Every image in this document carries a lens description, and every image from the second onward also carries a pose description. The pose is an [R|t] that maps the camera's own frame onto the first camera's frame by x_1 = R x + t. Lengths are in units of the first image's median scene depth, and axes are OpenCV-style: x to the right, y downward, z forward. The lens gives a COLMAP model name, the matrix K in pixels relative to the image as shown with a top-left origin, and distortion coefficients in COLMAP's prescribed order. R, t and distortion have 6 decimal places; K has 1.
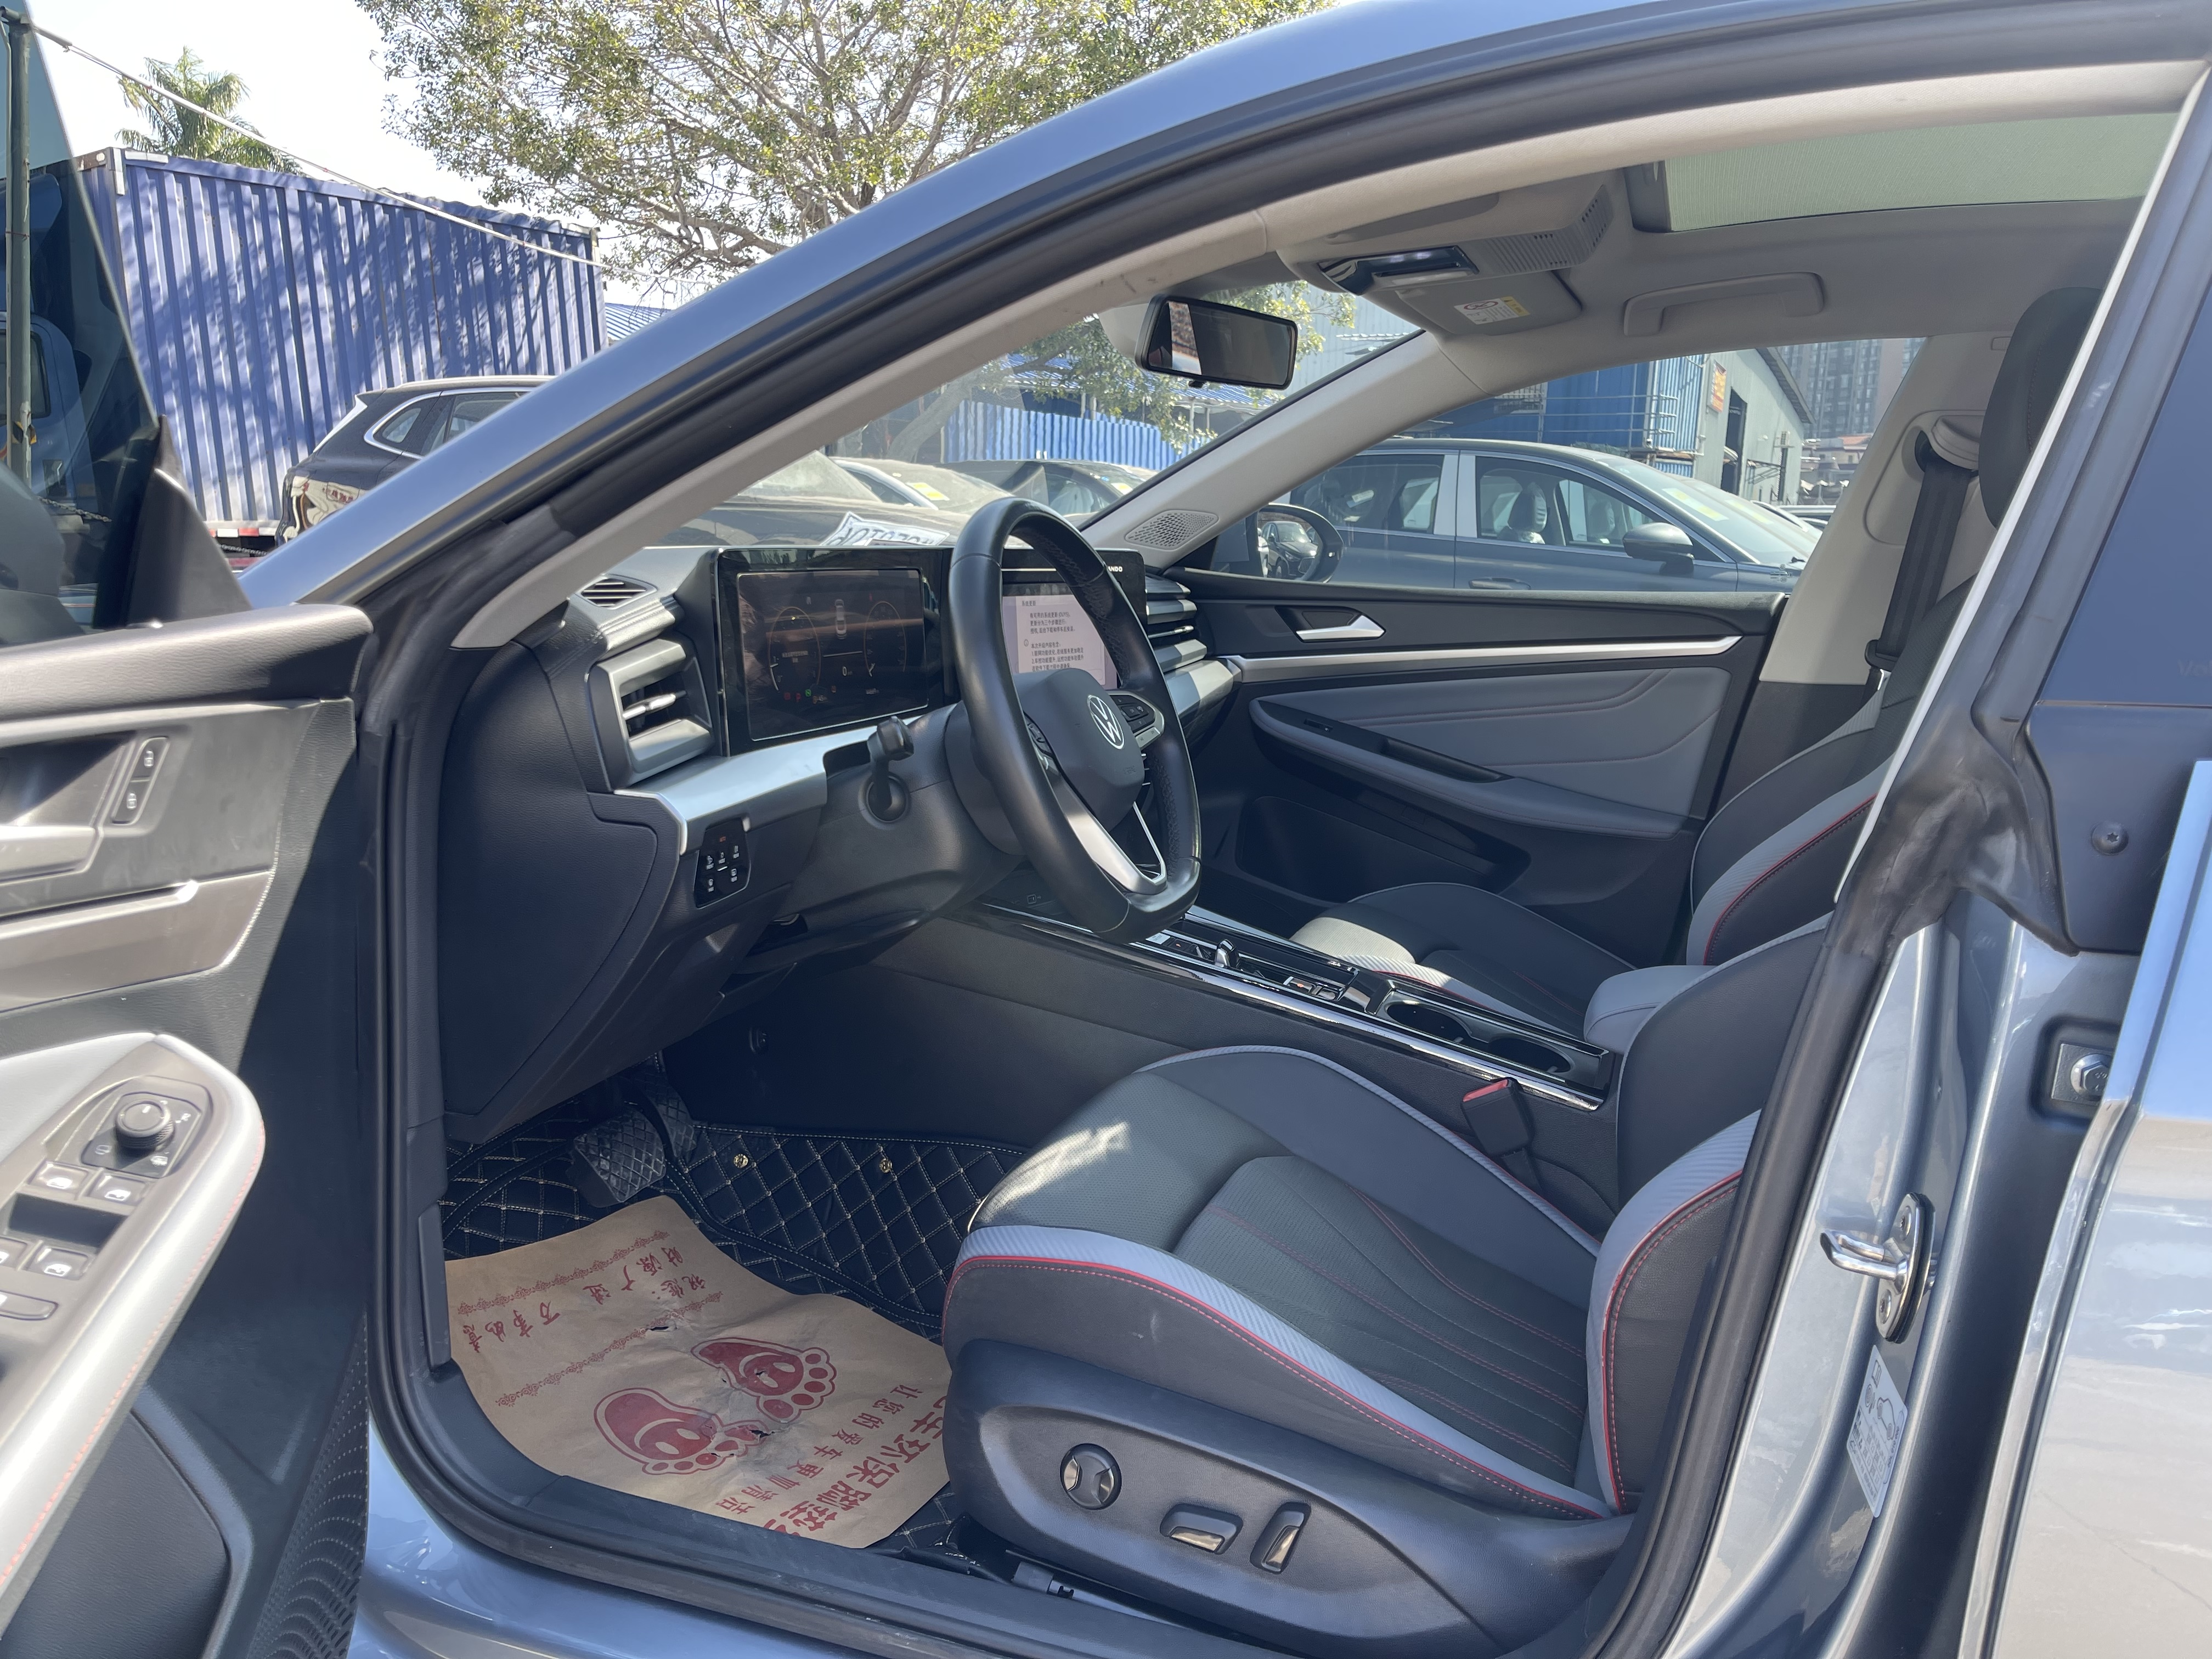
lens RADIAL K [[1670.5, 0, 1106.0], [0, 1670.5, 829.5], [0, 0, 1]] dist [0.070809, -0.108996]
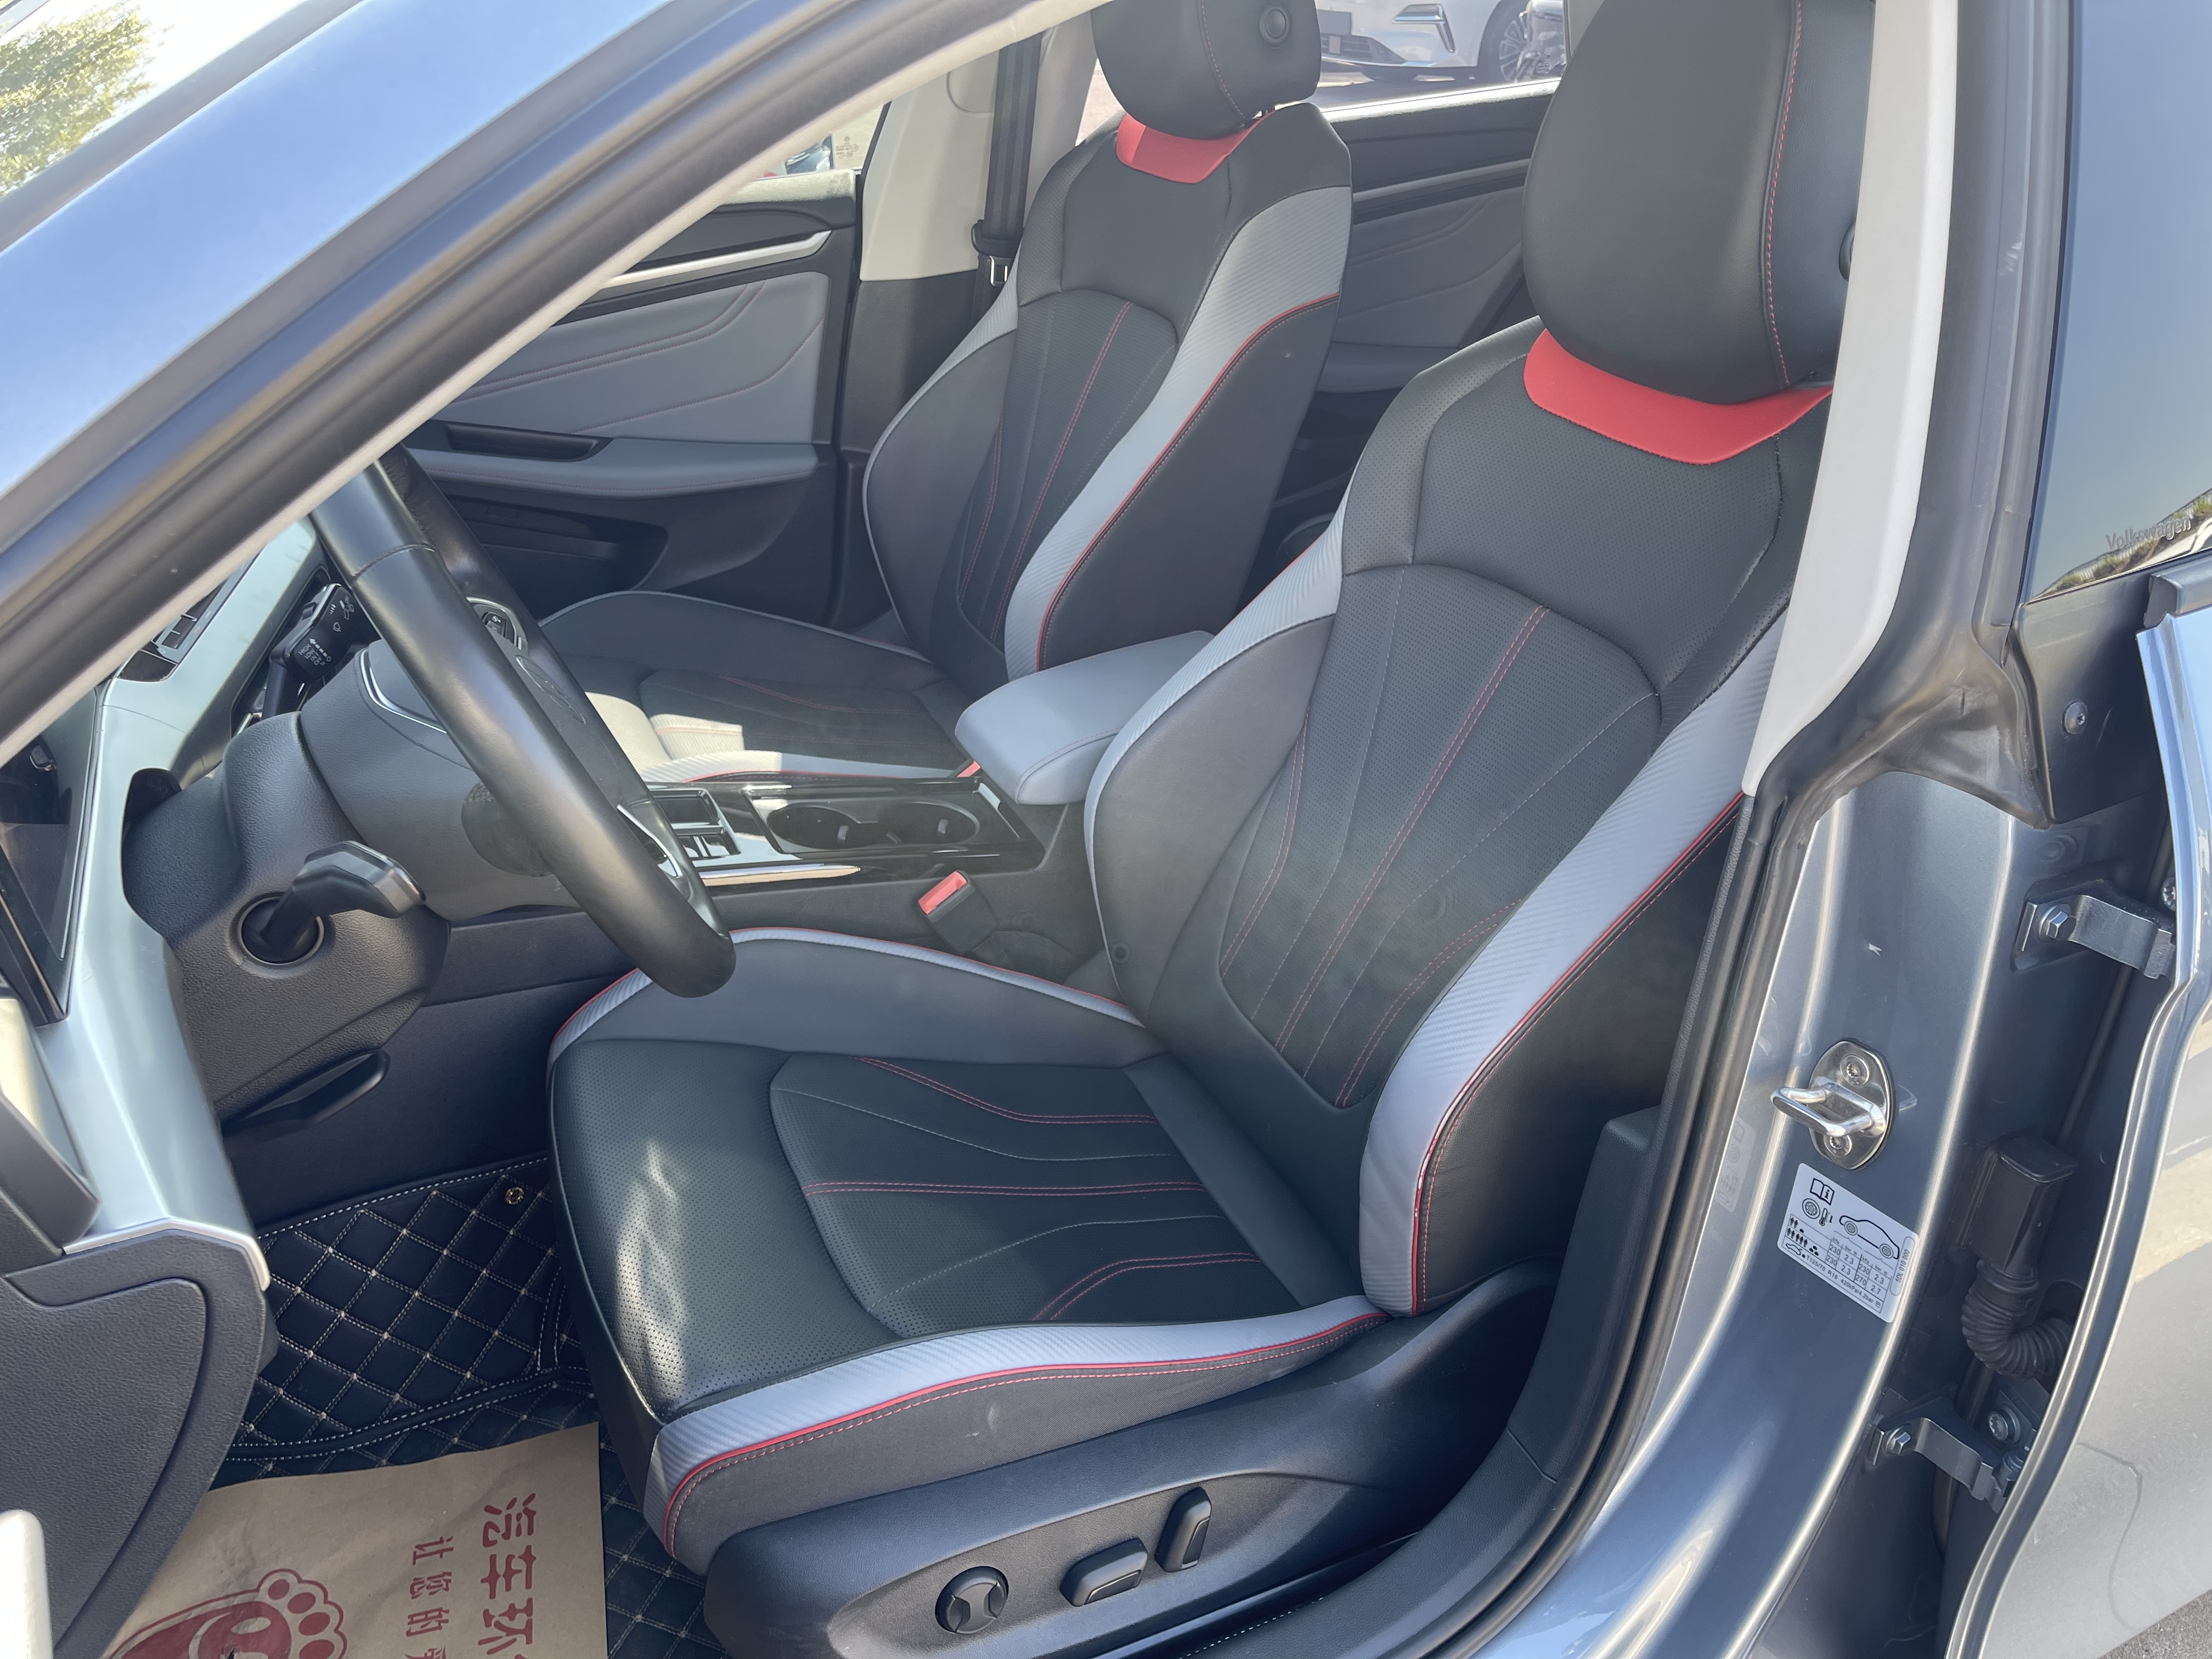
lens RADIAL K [[1670.5, 0, 1106.0], [0, 1670.5, 829.5], [0, 0, 1]] dist [0.070809, -0.108996]
pose [[0.712241, -0.379333, 0.590609, -0.172381], [0.164560, 0.908188, 0.384856, -0.154915], [-0.682373, -0.176920, 0.709272, 0.230581]]
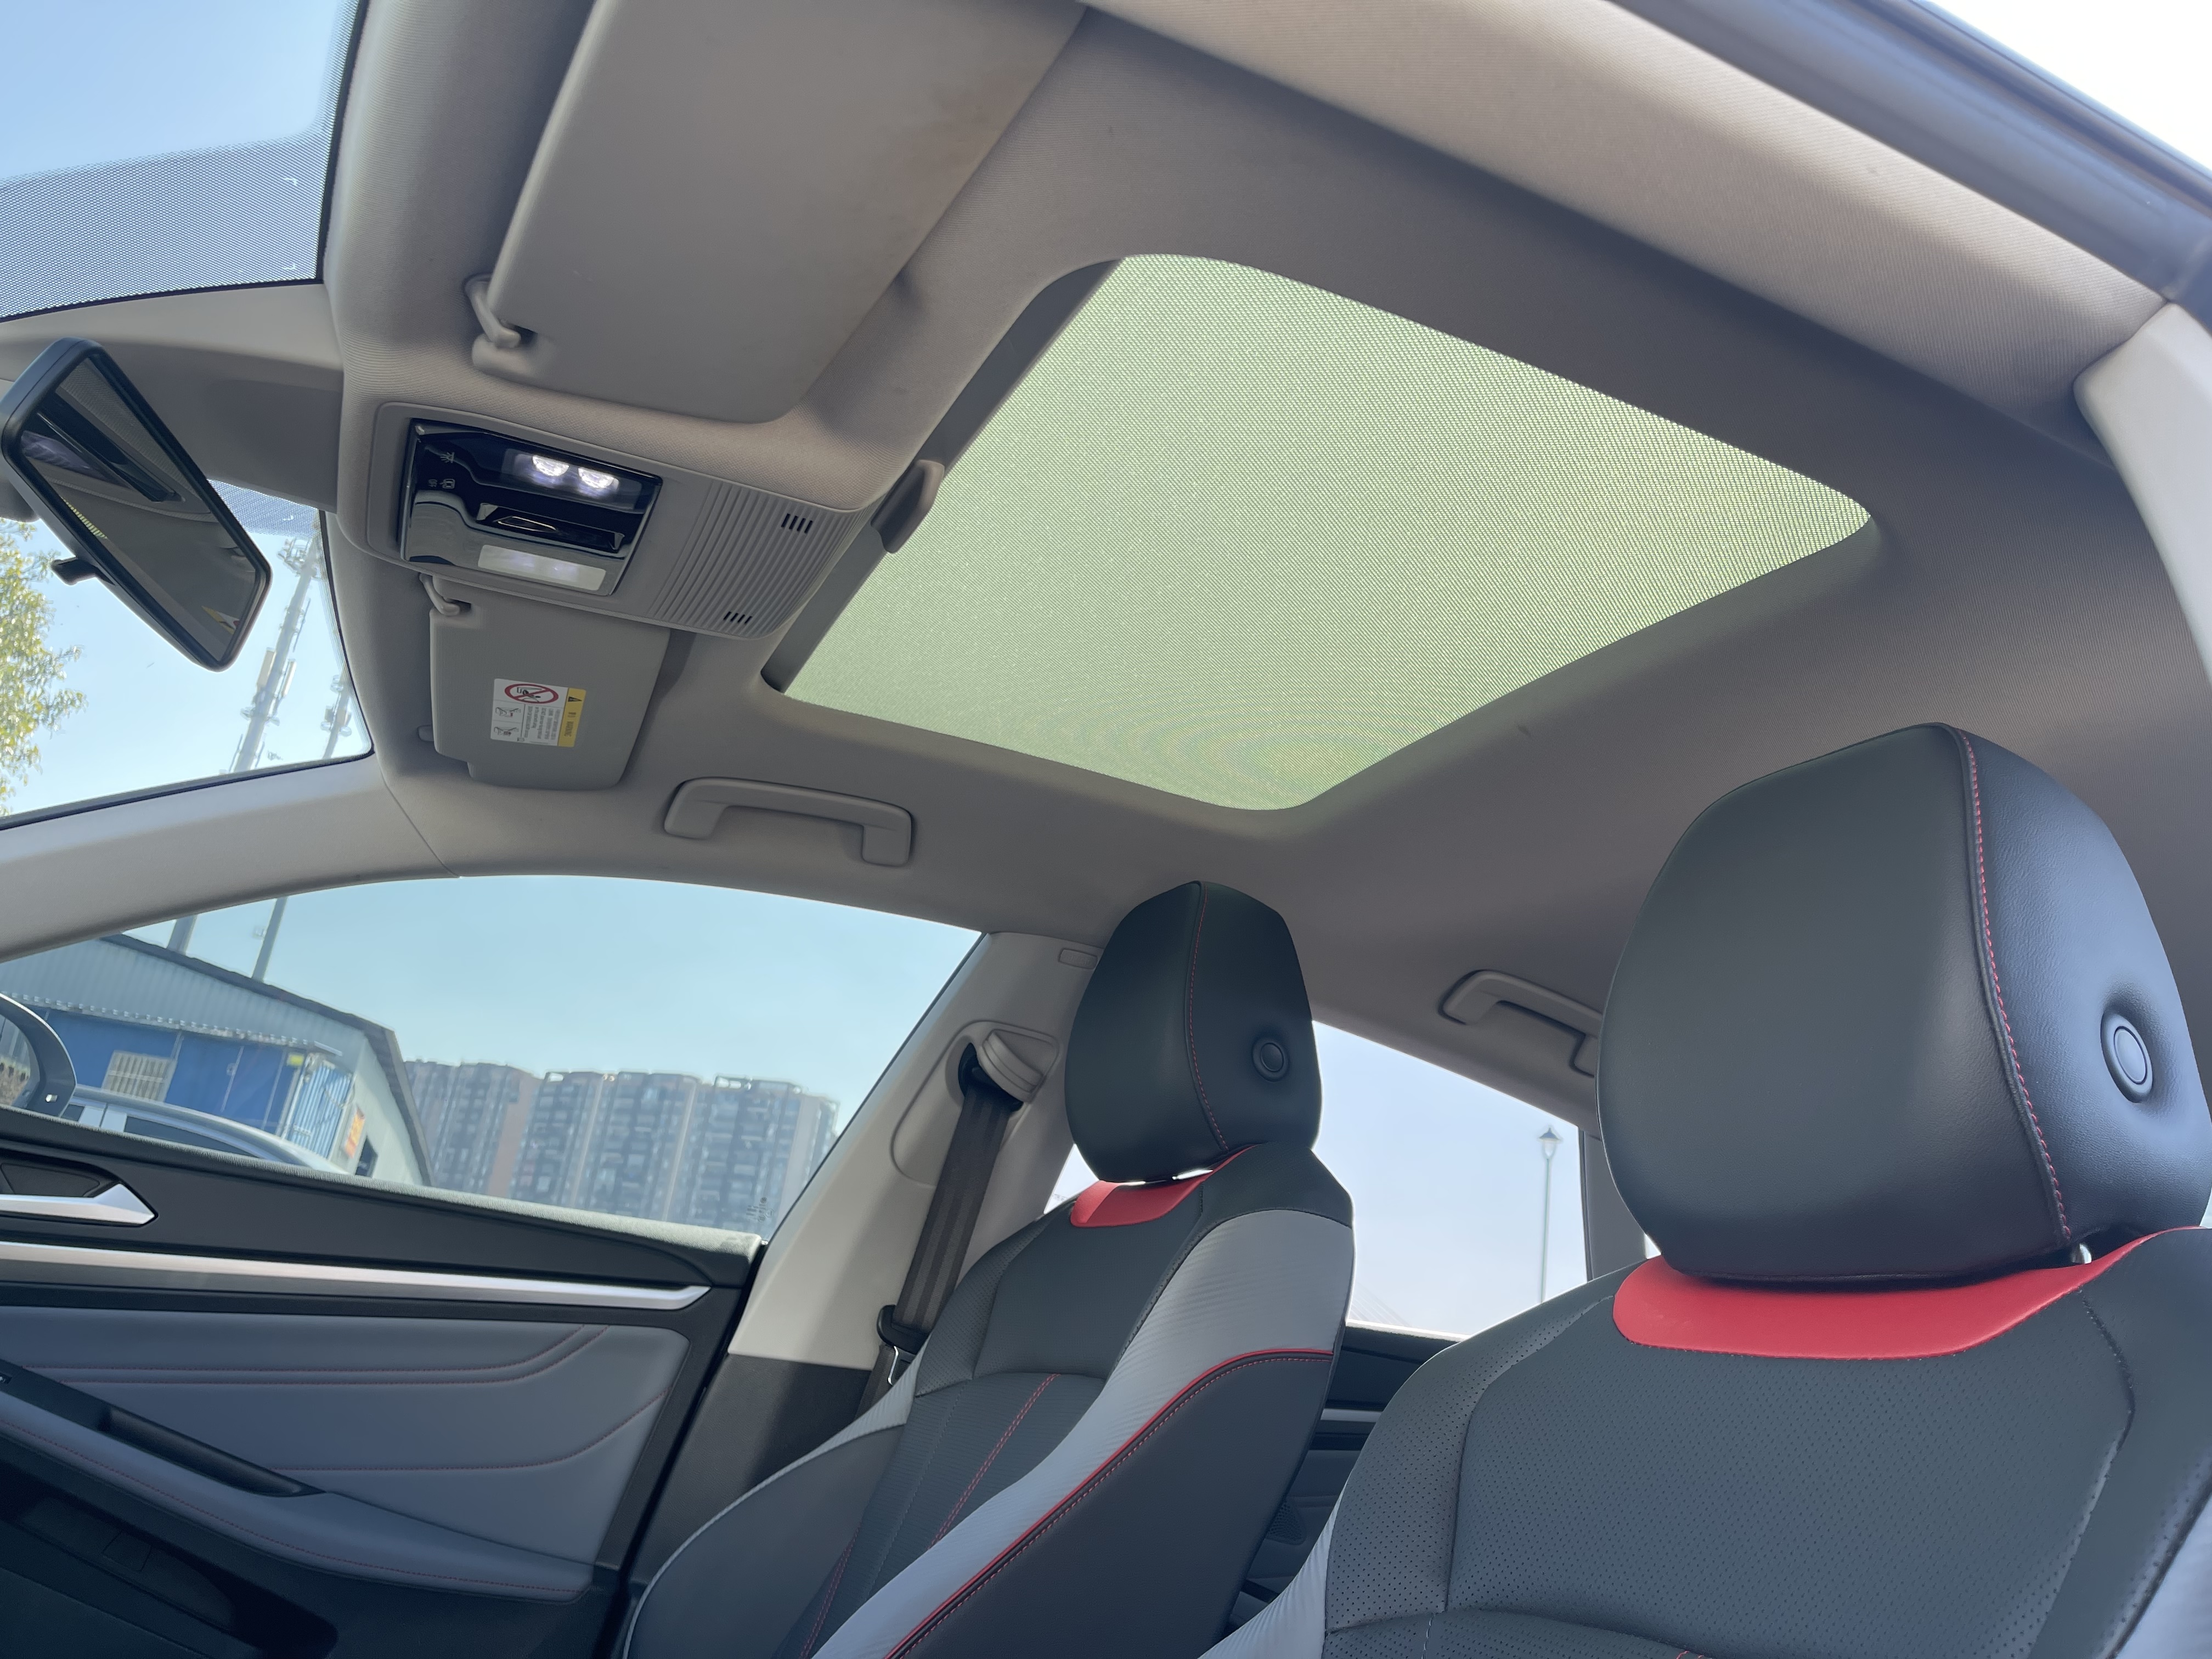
lens RADIAL K [[1670.5, 0, 1106.0], [0, 1670.5, 829.5], [0, 0, 1]] dist [0.070809, -0.108996]
pose [[0.715673, 0.308154, 0.626779, -0.012519], [0.006901, 0.894242, -0.447531, 0.034766], [-0.698401, 0.324611, 0.637859, 0.382760]]
